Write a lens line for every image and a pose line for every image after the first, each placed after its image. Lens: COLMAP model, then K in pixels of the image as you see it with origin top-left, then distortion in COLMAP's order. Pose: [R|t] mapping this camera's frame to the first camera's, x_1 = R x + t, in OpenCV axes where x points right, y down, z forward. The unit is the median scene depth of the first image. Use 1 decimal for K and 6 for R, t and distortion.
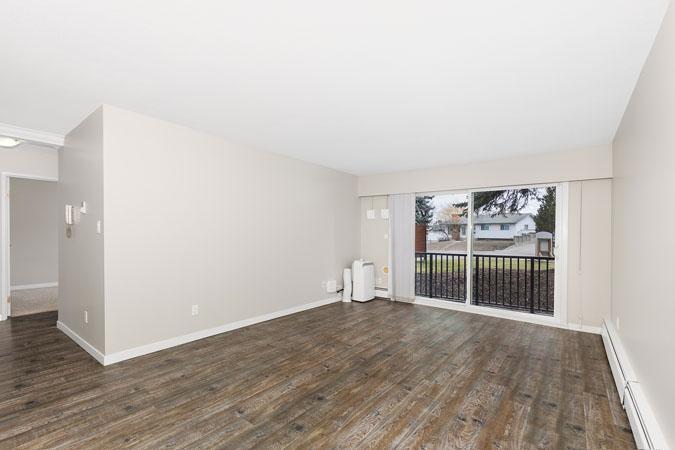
lens RADIAL K [[307.2, 0, 333.6], [0, 307.2, 229.3], [0, 0, 1]] dist [0.019725, -0.001471]
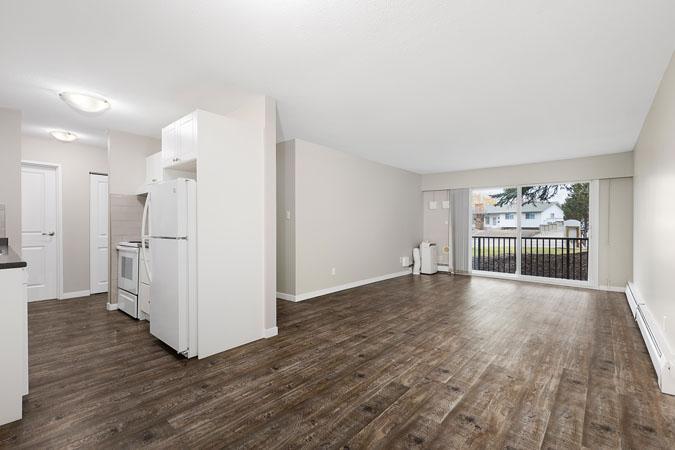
lens RADIAL K [[307.2, 0, 335.0], [0, 307.2, 225.4], [0, 0, 1]] dist [0.019725, -0.001471]
pose [[0.998671, -0.007308, -0.051021, -0.218855], [0.008191, 0.999820, 0.017107, 0.008557], [0.050887, -0.017502, 0.998551, -0.275844]]
